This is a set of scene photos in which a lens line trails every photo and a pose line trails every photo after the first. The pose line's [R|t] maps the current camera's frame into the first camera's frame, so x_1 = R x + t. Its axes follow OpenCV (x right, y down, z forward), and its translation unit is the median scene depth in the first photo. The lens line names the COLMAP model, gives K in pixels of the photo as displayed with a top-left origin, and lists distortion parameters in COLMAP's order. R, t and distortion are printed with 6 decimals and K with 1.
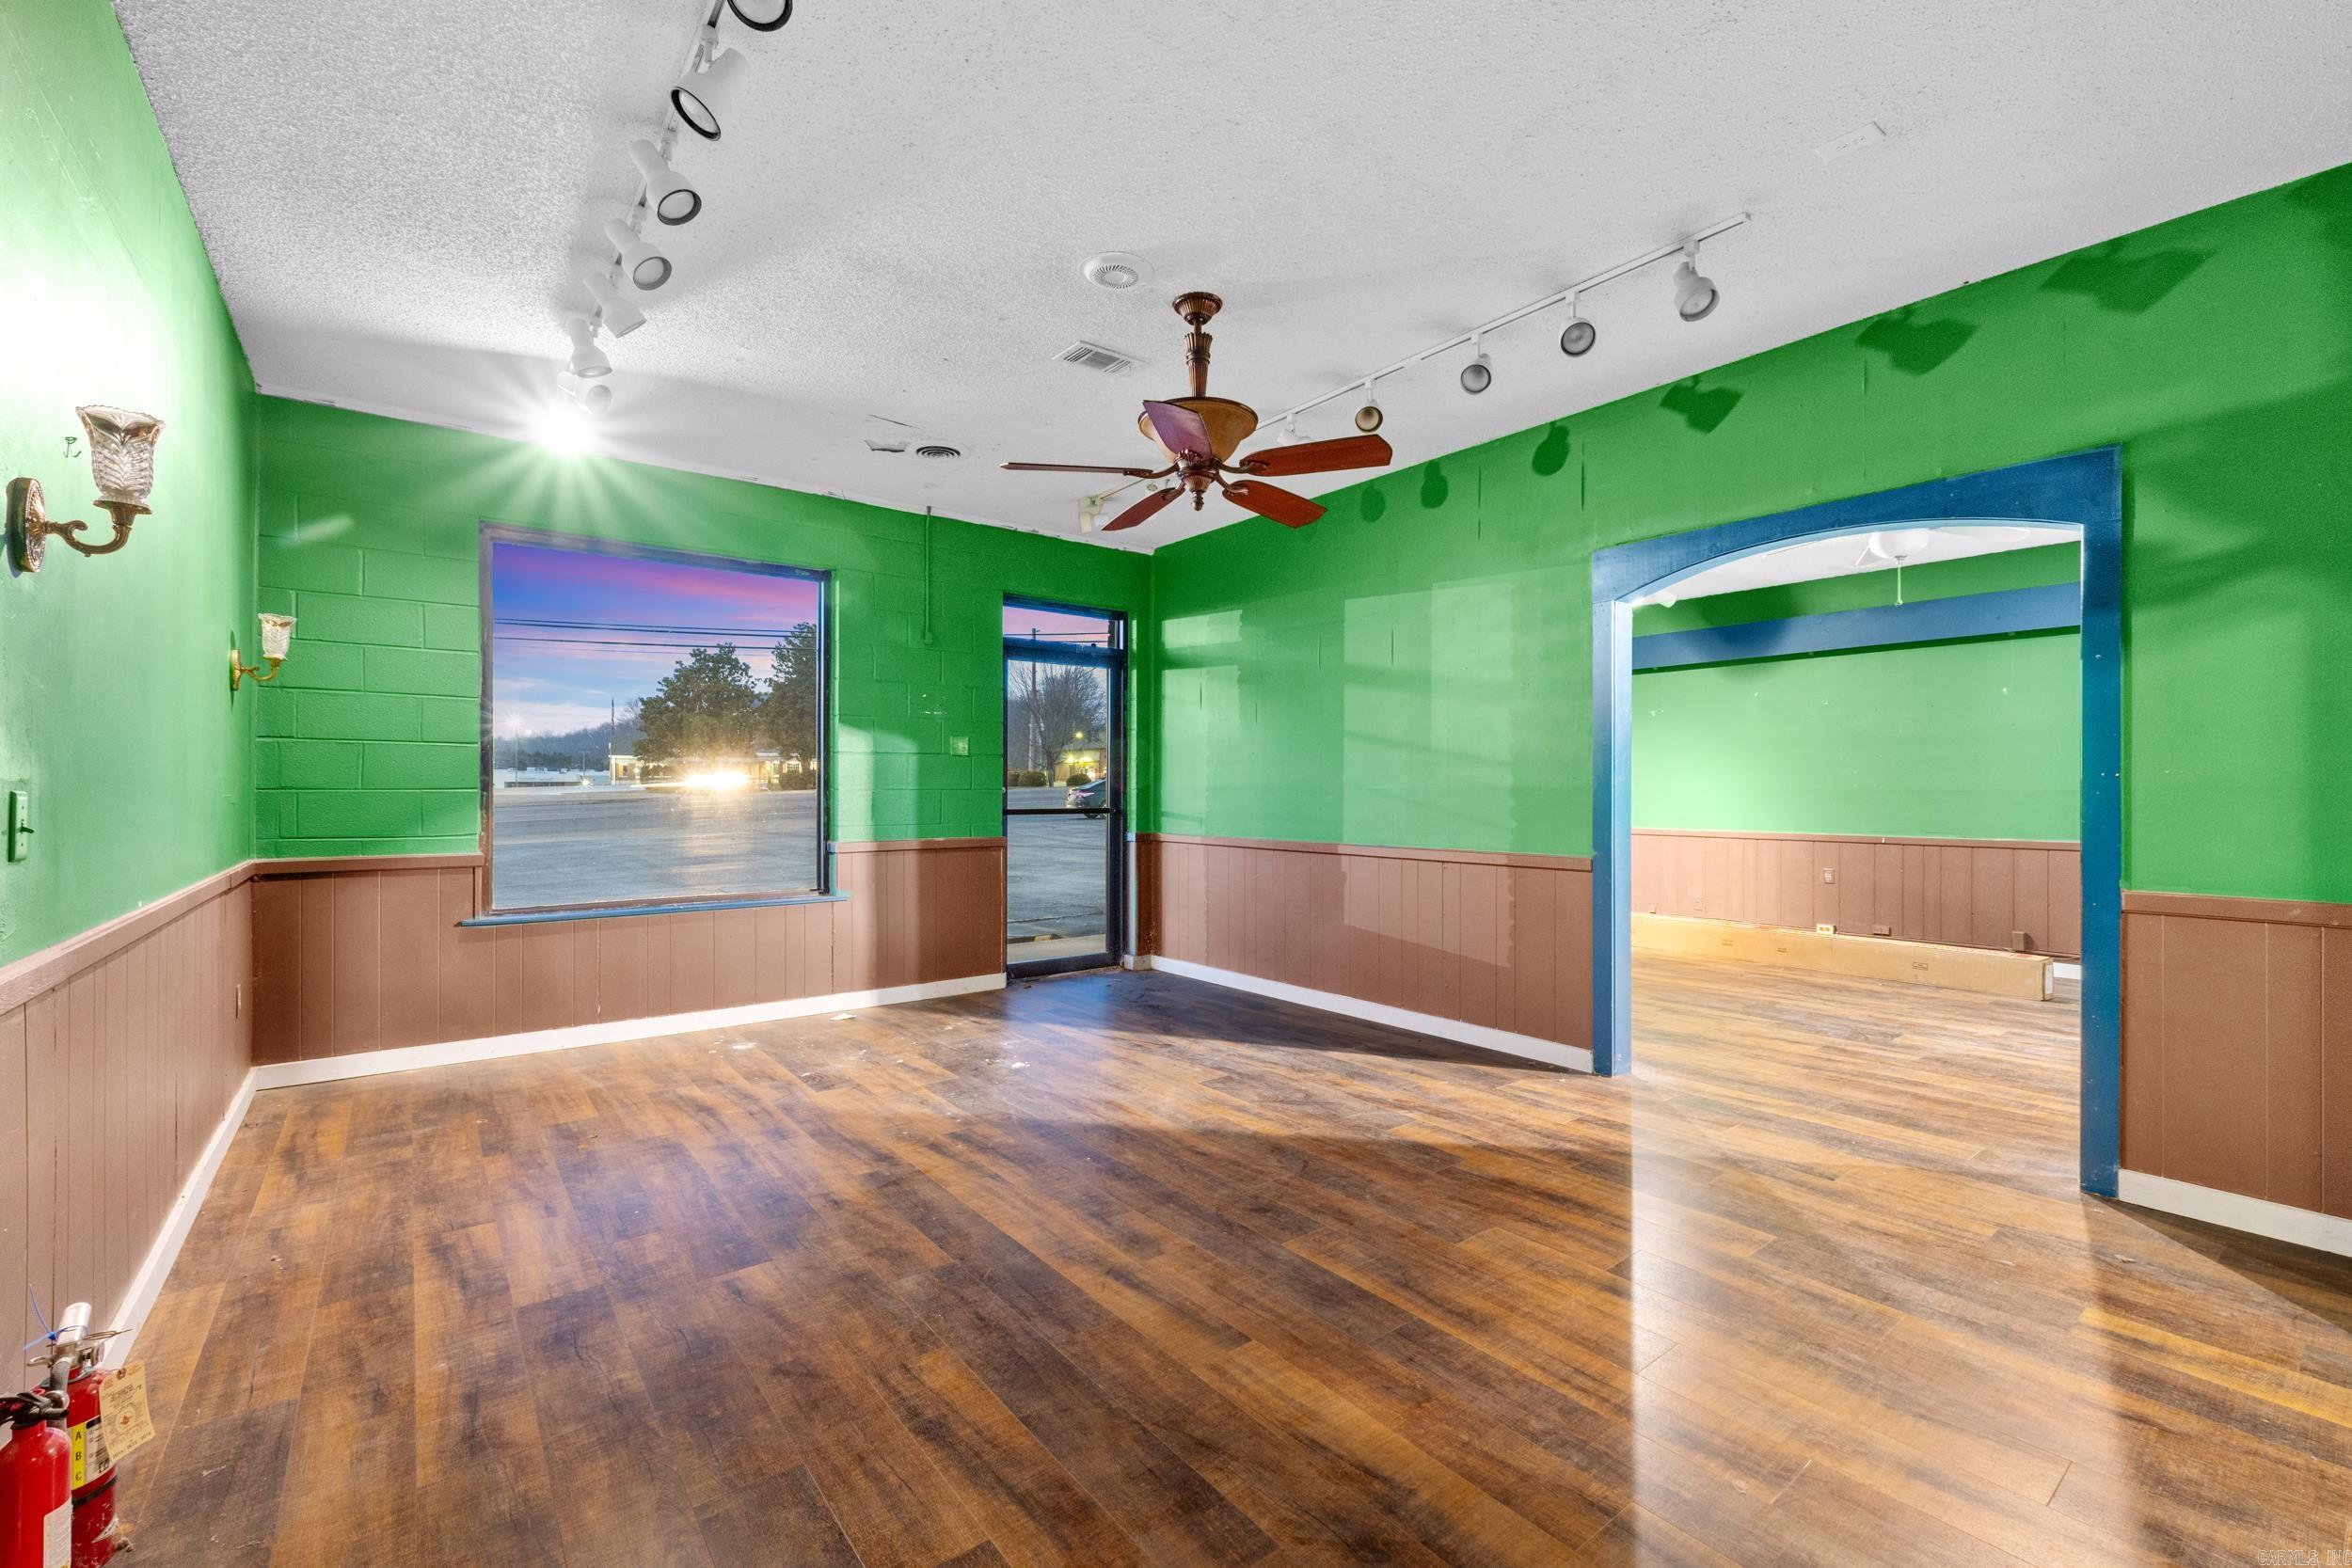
lens RADIAL K [[1018.5, 0, 1176.3], [0, 1018.5, 785.4], [0, 0, 1]] dist [-0.002433, -0.000344]
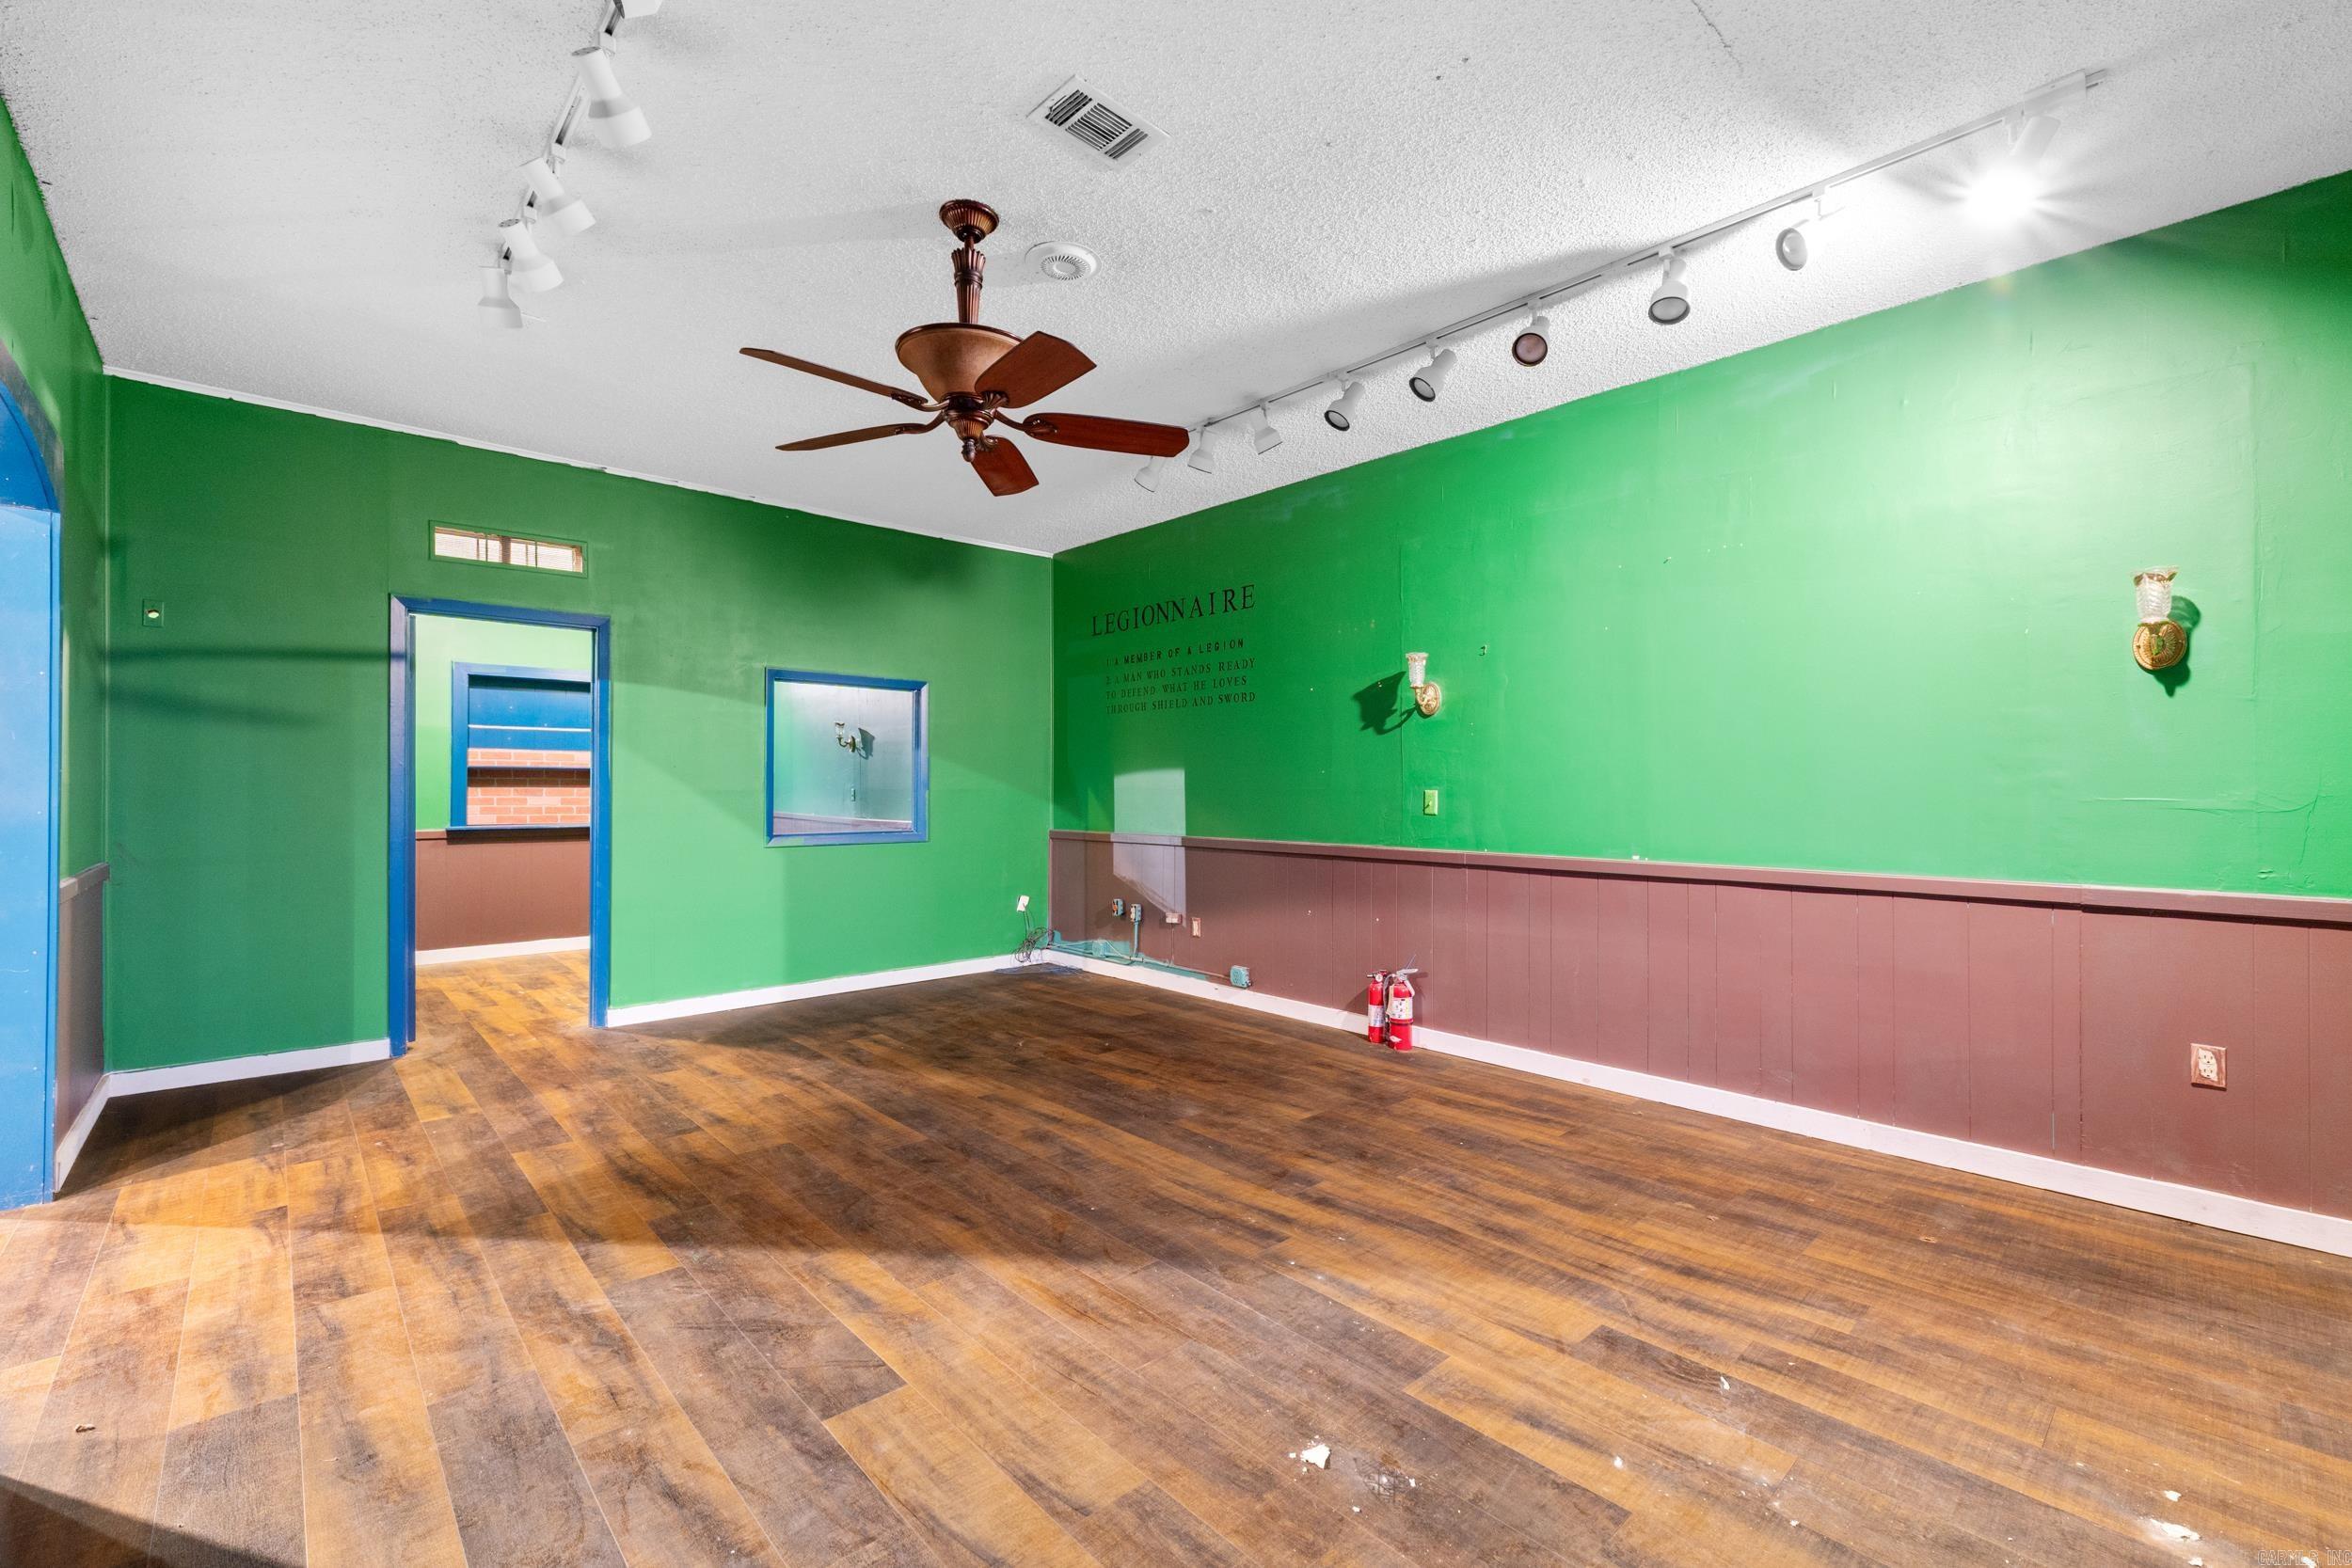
lens RADIAL K [[1018.5, 0, 1176.7], [0, 1018.5, 789.8], [0, 0, 1]] dist [-0.002433, -0.000344]
pose [[-0.996779, -0.003279, -0.080125, -0.086482], [-0.002923, 0.999985, -0.004556, 0.009107], [0.080139, -0.004307, -0.996774, 1.880698]]
